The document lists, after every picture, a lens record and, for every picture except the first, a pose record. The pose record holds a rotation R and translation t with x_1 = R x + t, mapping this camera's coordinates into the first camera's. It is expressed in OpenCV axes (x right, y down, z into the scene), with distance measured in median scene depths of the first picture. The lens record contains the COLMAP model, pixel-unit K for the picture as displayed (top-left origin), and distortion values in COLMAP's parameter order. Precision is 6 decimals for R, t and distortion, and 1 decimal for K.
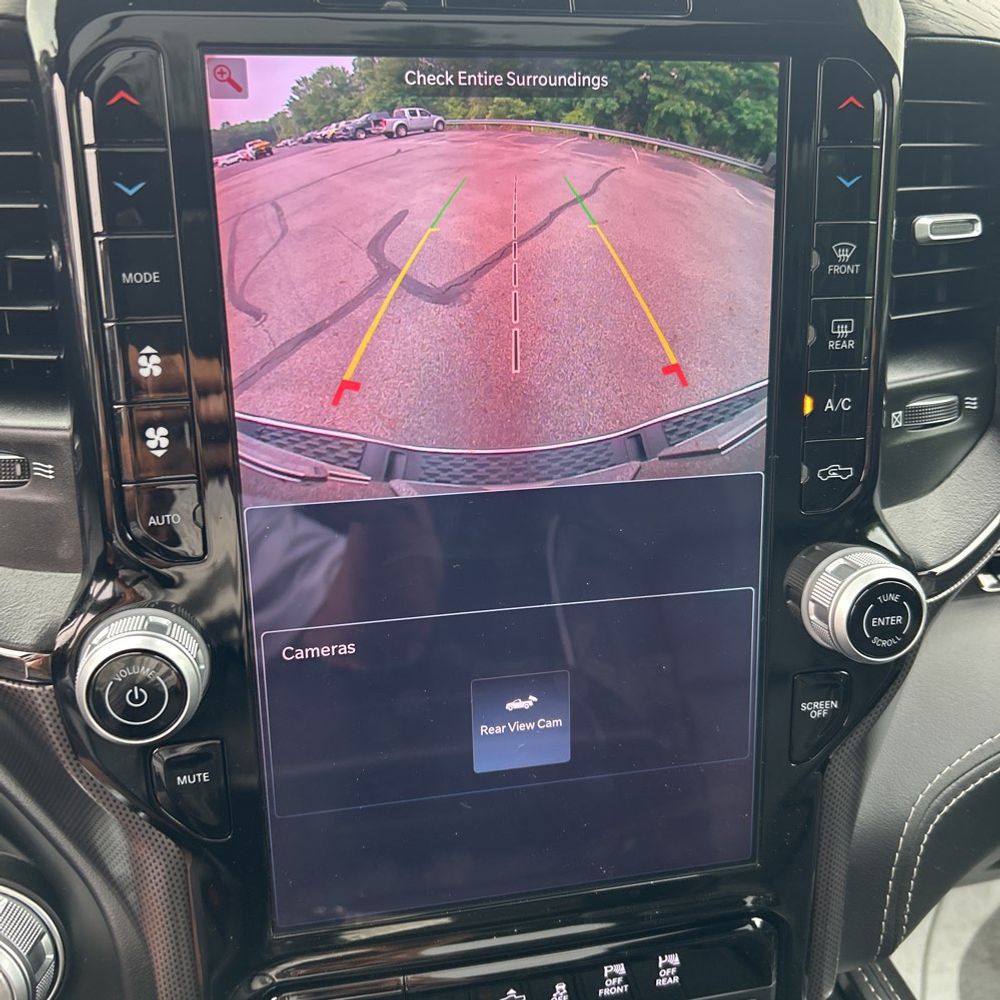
lens RADIAL K [[1022.8, 0, 501.9], [0, 1022.8, 504.0], [0, 0, 1]] dist [0.015793, 0.000000]
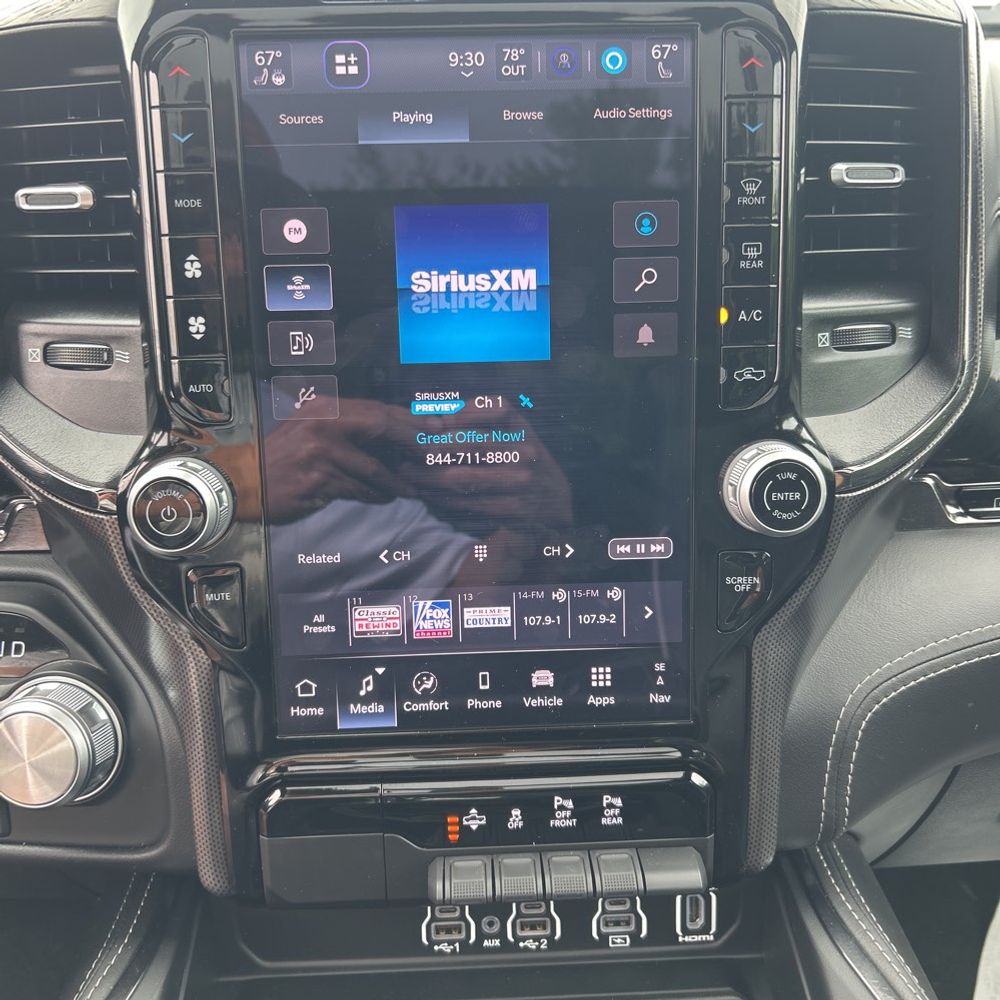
lens RADIAL K [[1022.8, 0, 497.1], [0, 1022.8, 496.3], [0, 0, 1]] dist [0.015793, 0.000000]
pose [[0.986236, 0.028682, -0.162837, 0.240700], [-0.038269, 0.997694, -0.056048, 0.192652], [0.160854, 0.061508, 0.985060, -0.208382]]
